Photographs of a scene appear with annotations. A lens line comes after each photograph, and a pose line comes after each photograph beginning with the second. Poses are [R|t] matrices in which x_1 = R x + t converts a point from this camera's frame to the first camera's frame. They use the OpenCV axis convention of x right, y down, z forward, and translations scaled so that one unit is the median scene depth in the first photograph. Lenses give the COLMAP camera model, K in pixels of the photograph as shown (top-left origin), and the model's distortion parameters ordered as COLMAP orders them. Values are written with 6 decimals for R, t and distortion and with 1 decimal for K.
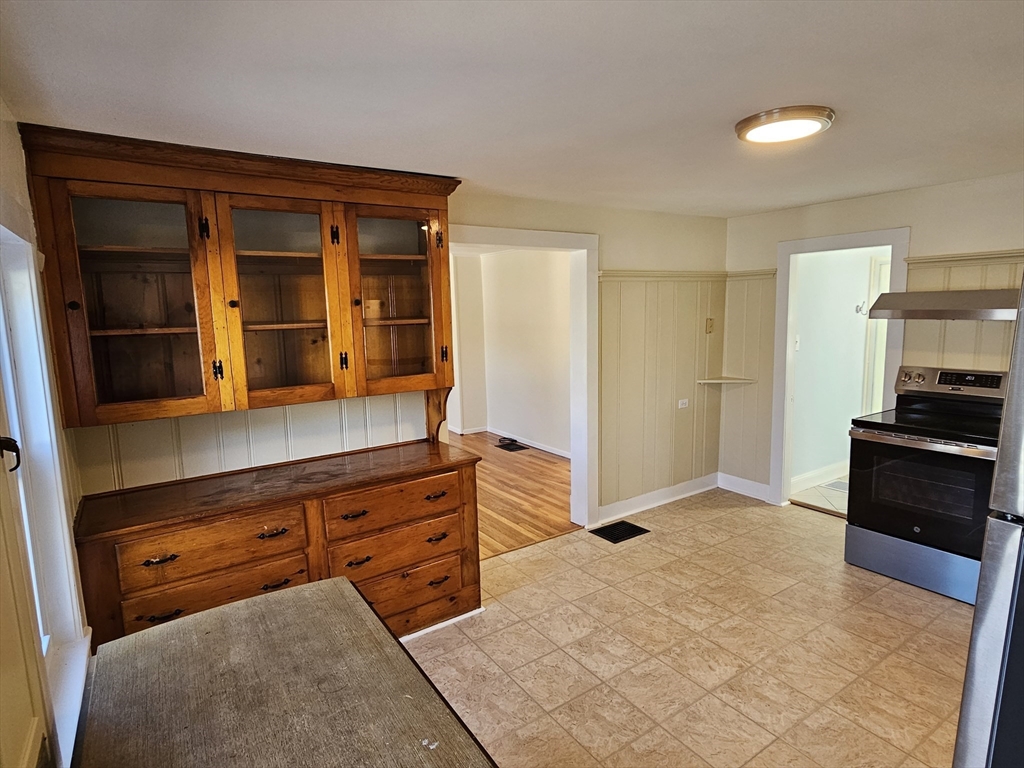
lens RADIAL K [[565.0, 0, 515.3], [0, 565.0, 386.2], [0, 0, 1]] dist [-0.002477, -0.003703]
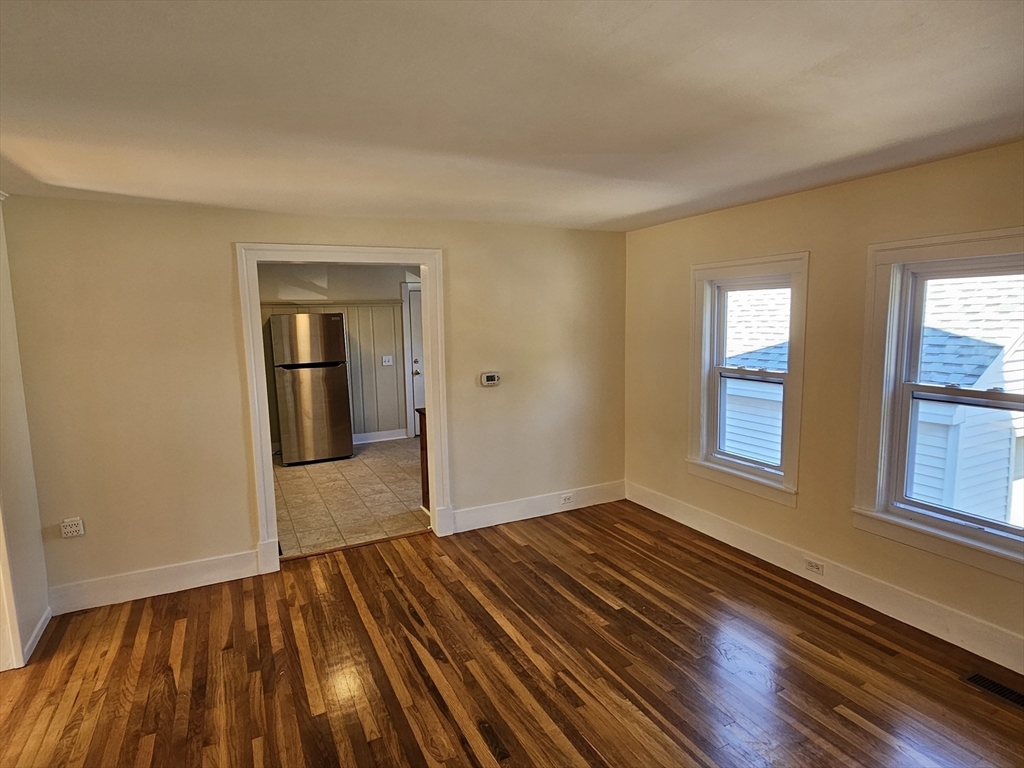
lens RADIAL K [[565.0, 0, 512.8], [0, 565.0, 388.3], [0, 0, 1]] dist [-0.002477, -0.003703]
pose [[-0.991447, 0.029602, 0.127107, -0.429429], [0.062545, 0.962580, 0.263682, -0.268714], [-0.114545, 0.269377, -0.956199, 1.973649]]
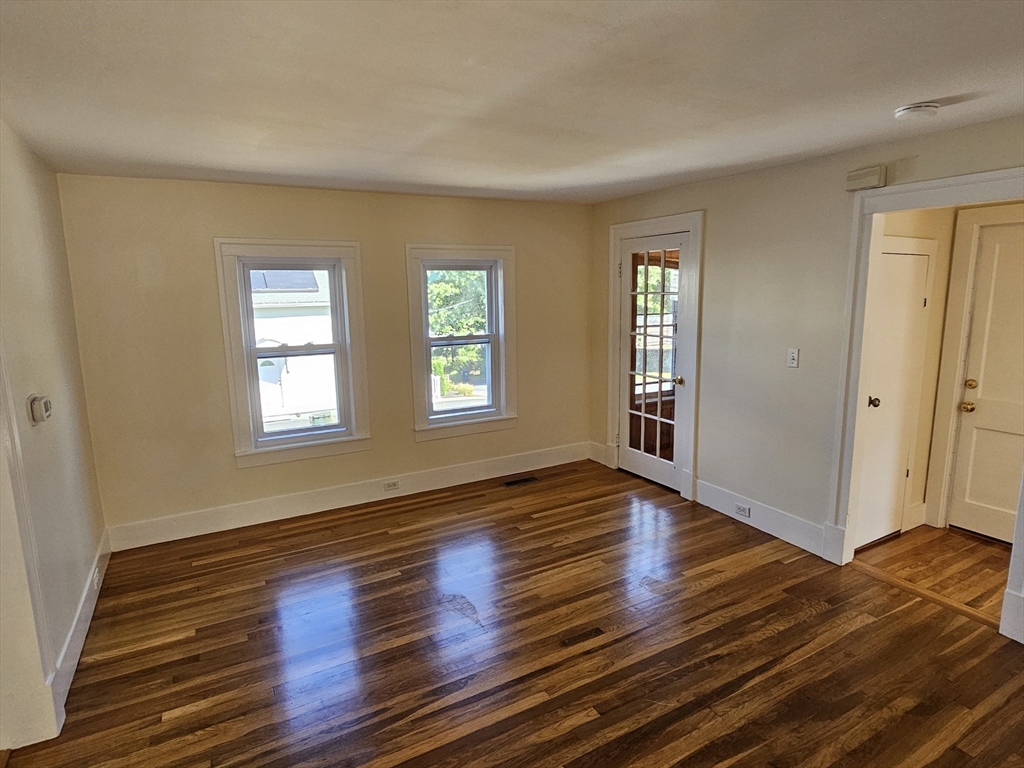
lens RADIAL K [[565.0, 0, 521.5], [0, 565.0, 384.3], [0, 0, 1]] dist [-0.002477, -0.003703]
pose [[-0.069878, 0.191810, -0.978941, 0.318828], [-0.125863, 0.971802, 0.199396, -0.202089], [0.989584, 0.137145, -0.043766, 1.421515]]
